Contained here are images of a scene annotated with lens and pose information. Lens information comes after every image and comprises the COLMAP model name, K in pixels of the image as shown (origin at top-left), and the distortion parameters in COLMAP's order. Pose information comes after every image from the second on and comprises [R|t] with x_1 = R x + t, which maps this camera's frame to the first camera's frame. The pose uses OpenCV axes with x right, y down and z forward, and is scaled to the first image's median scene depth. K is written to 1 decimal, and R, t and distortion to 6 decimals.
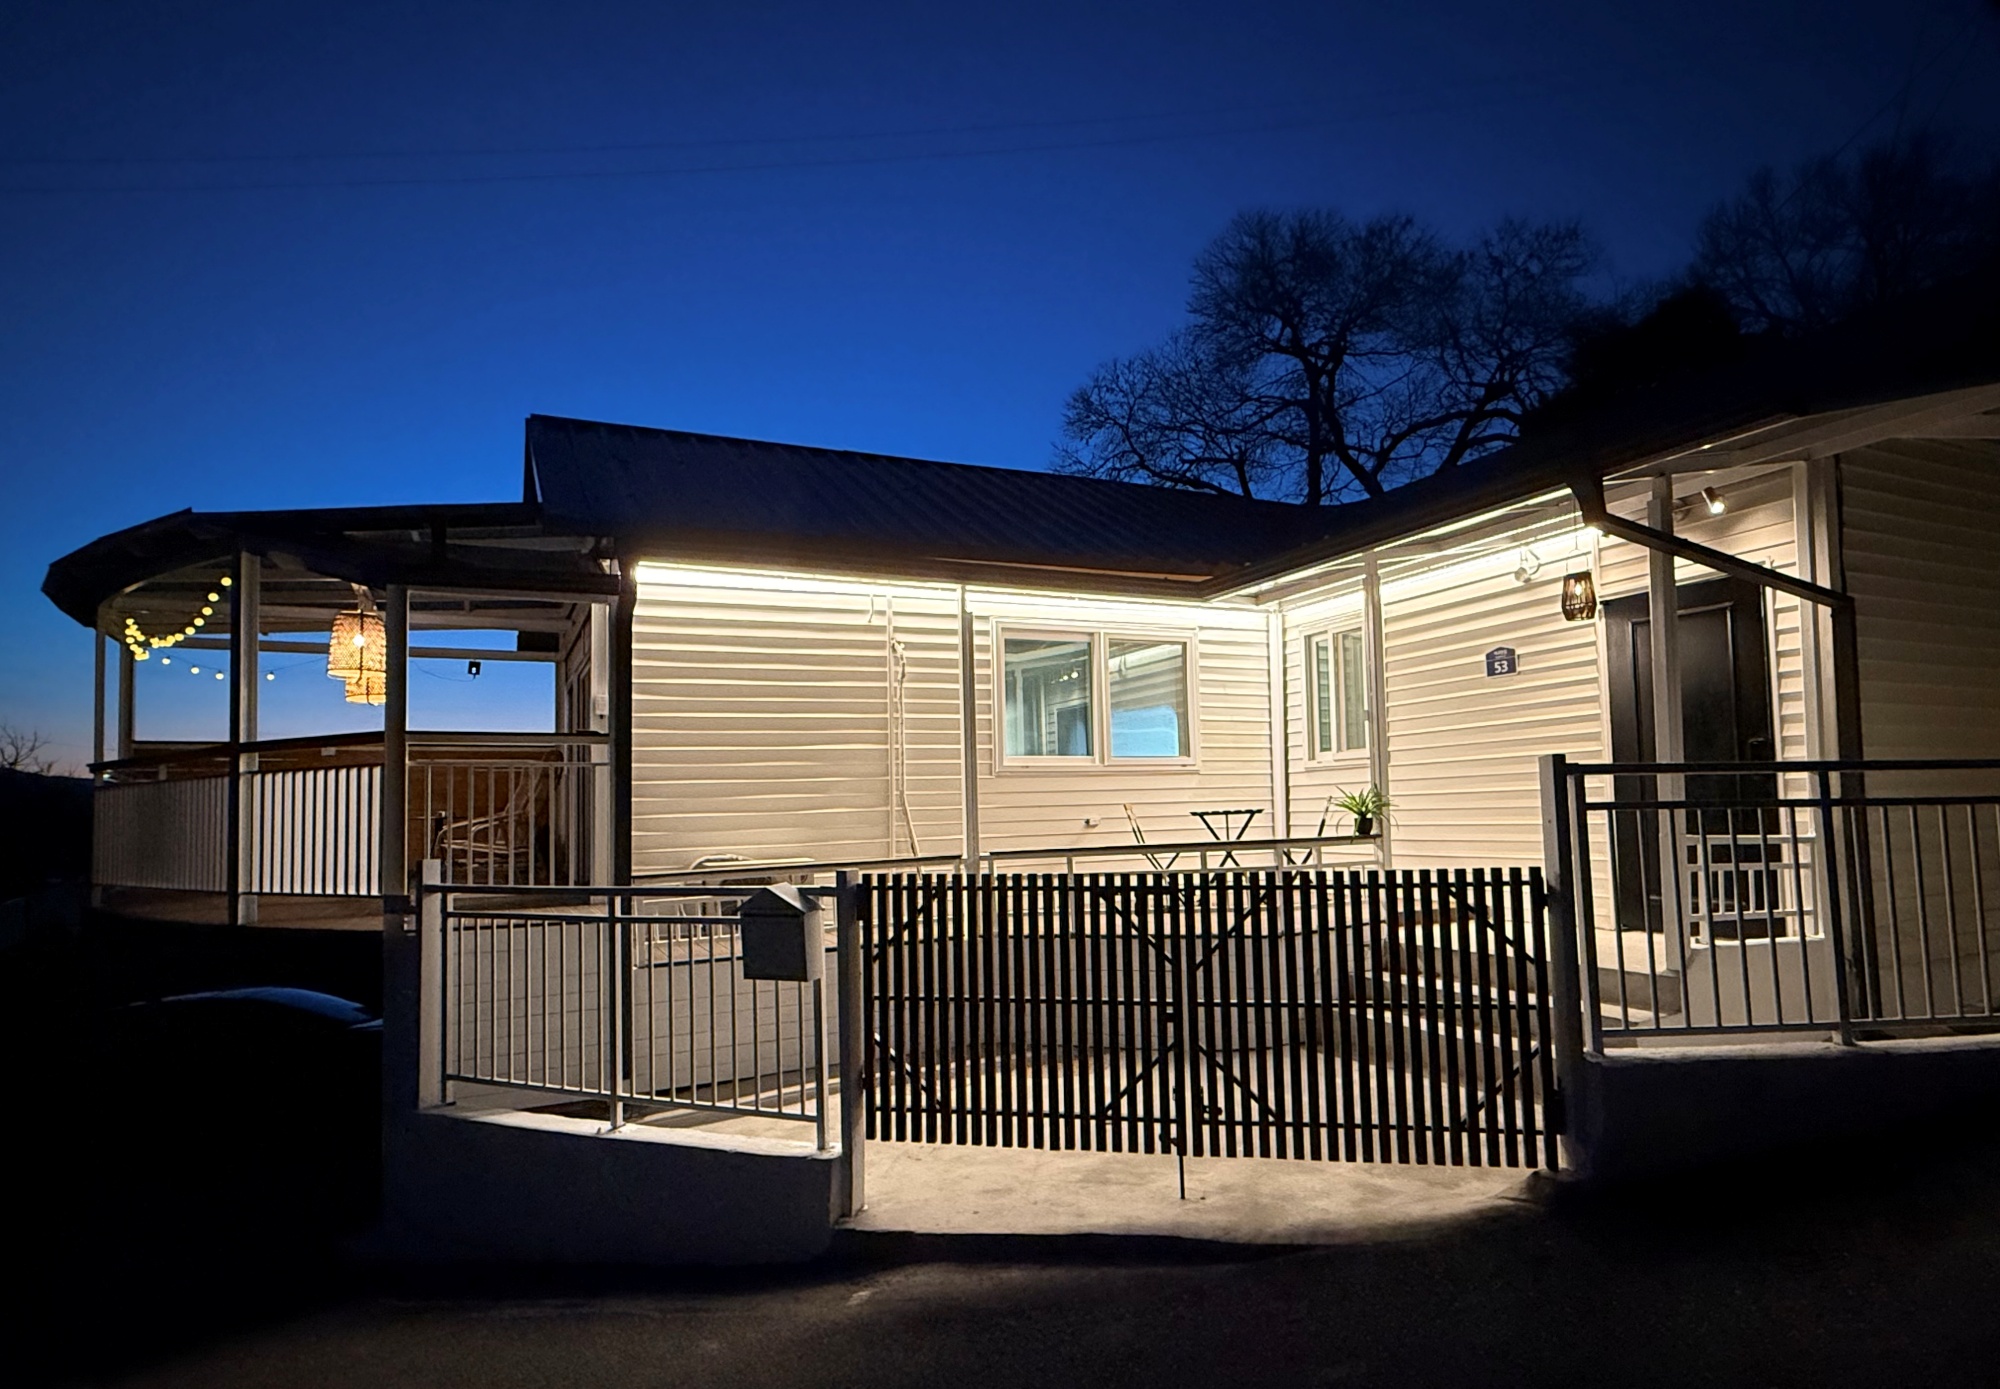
lens RADIAL K [[1093.9, 0, 1000.7], [0, 1093.9, 745.9], [0, 0, 1]] dist [0.002016, -0.000003]
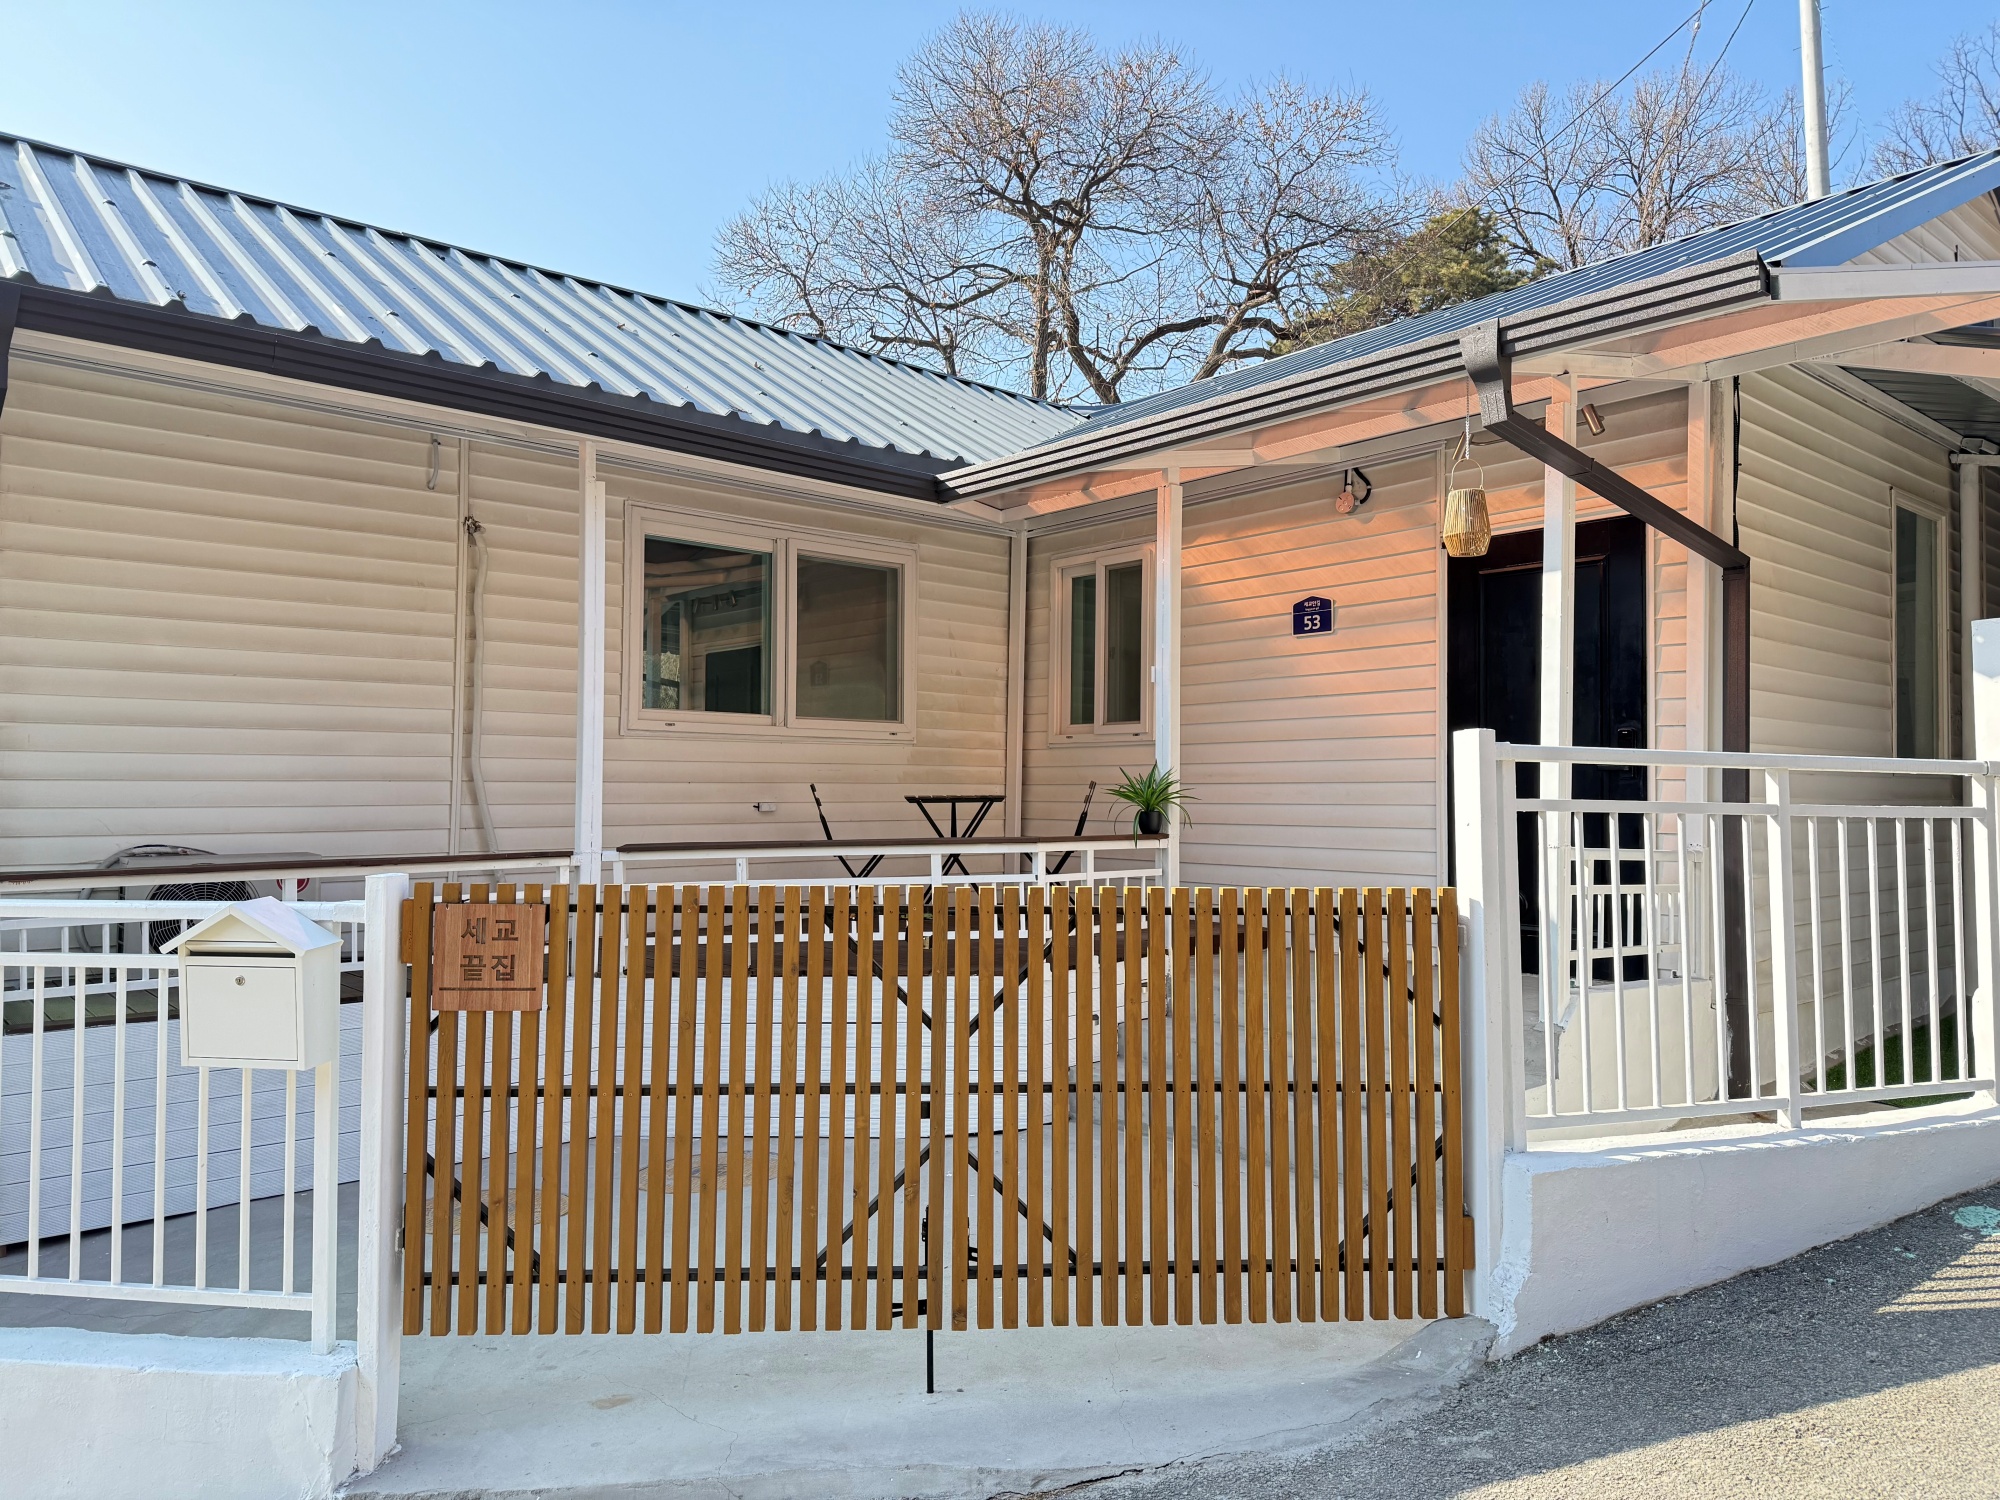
lens RADIAL K [[1397.8, 0, 1000.0], [0, 1397.8, 750.0], [0, 0, 1]] dist [0.130363, -0.189772]
pose [[0.961615, 0.041439, 0.271255, -0.005259], [-0.048547, 0.998630, 0.019543, 0.002499], [-0.270074, -0.031961, 0.962309, 0.028221]]
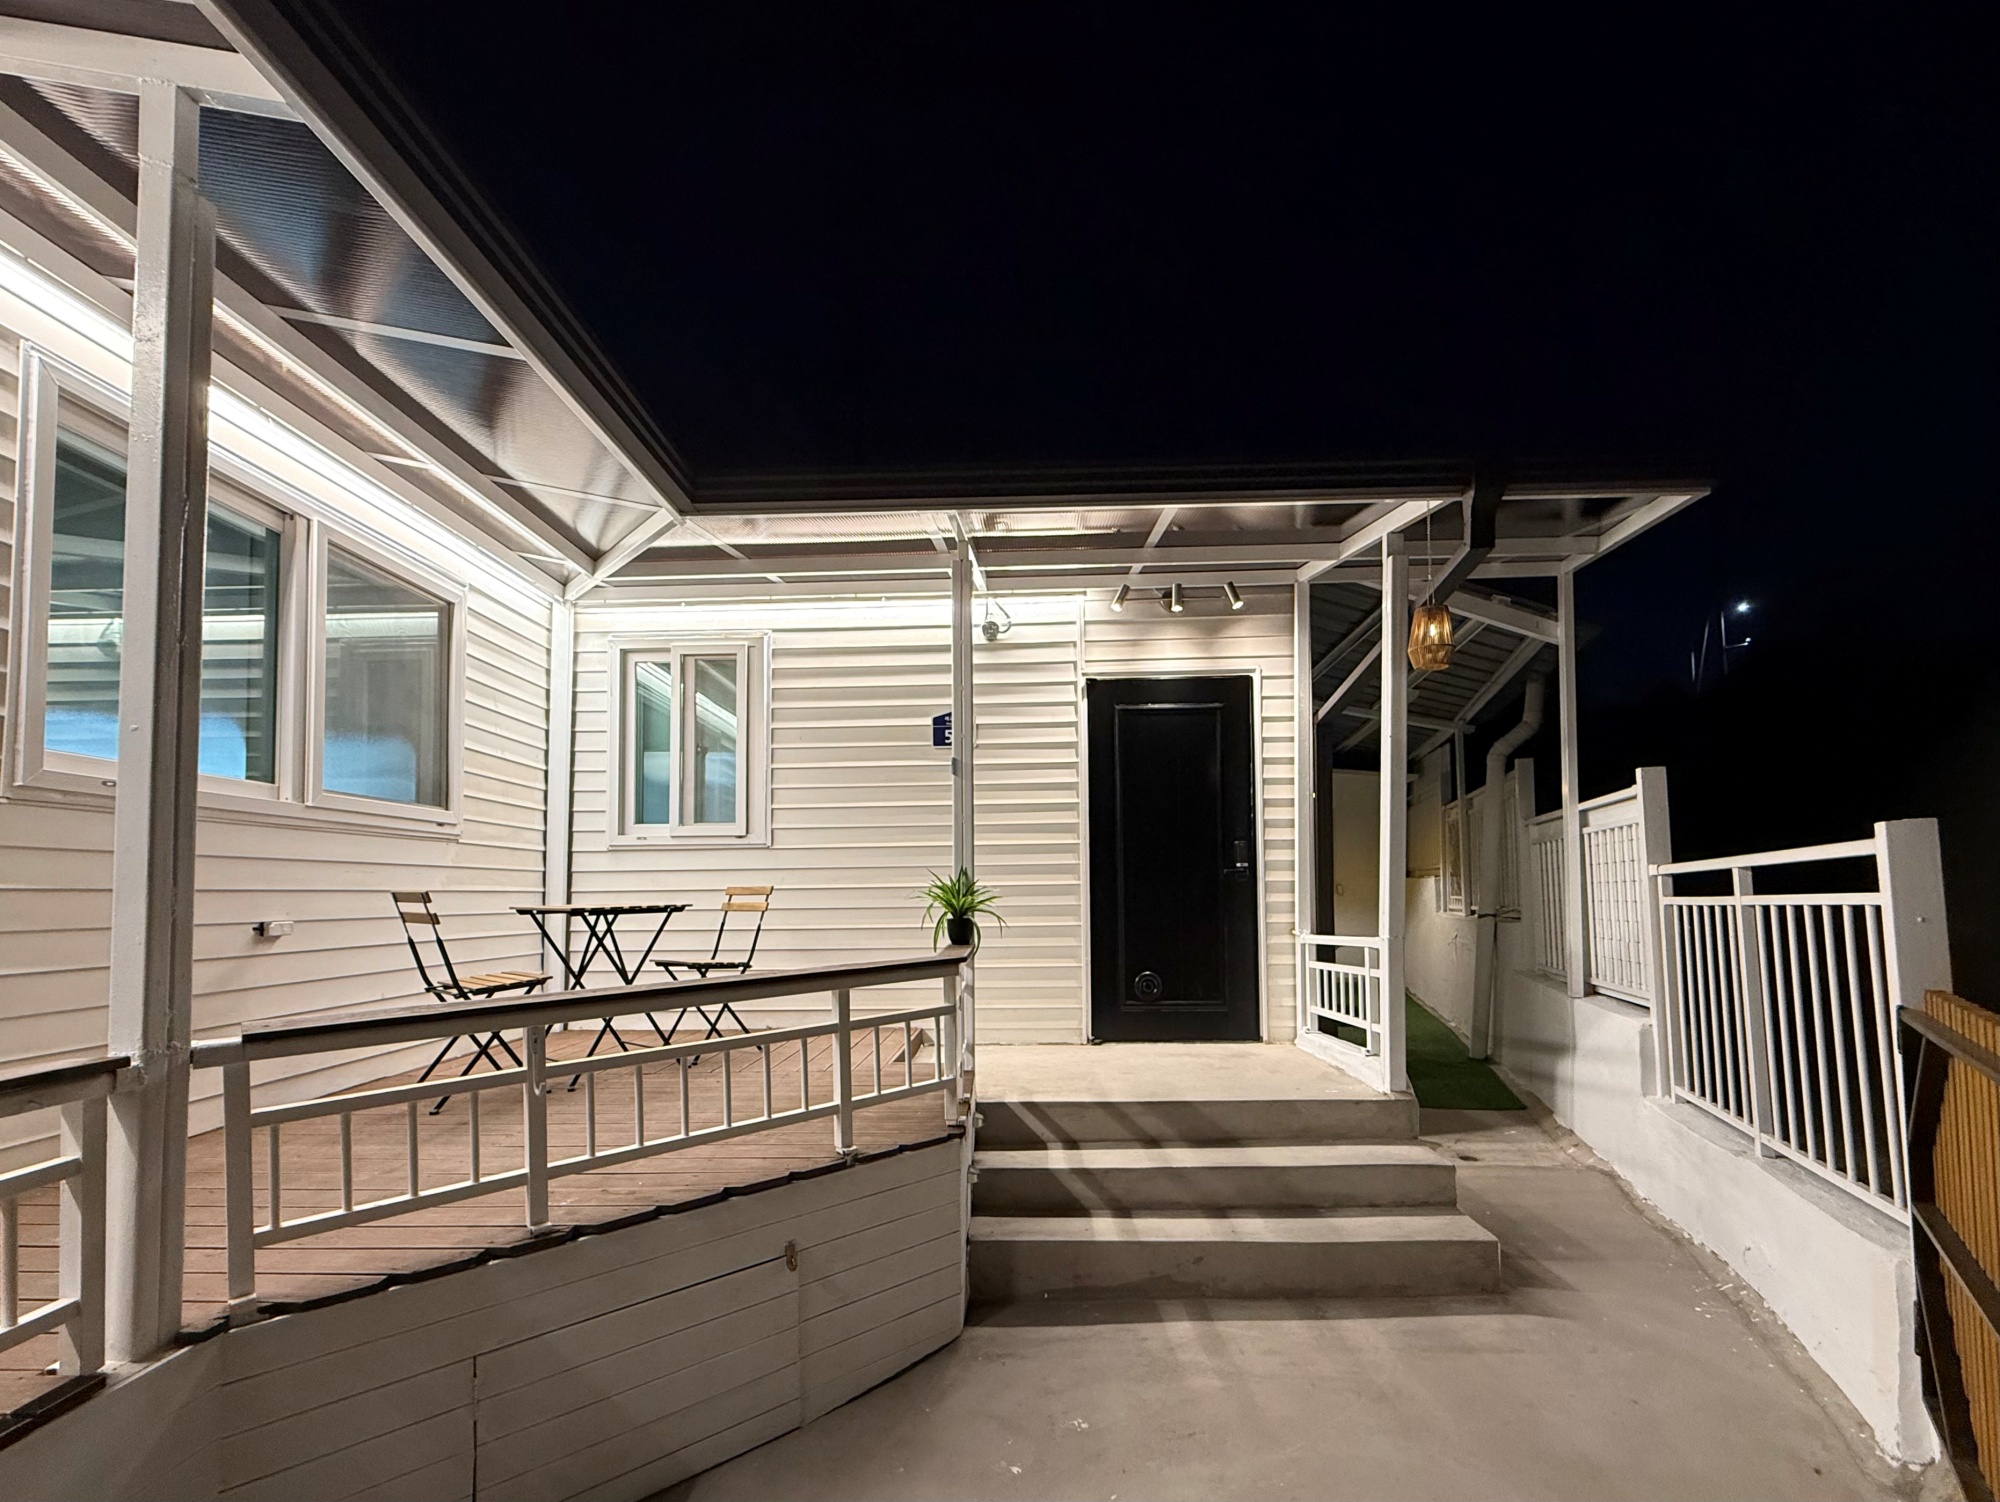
lens RADIAL K [[901.3, 0, 993.0], [0, 901.3, 853.0], [0, 0, 1]] dist [0.001052, 0.000185]
pose [[0.459914, 0.069832, 0.885214, -0.033324], [-0.056413, 0.997187, -0.049356, 0.012969], [-0.886170, -0.027238, 0.462559, 0.183065]]
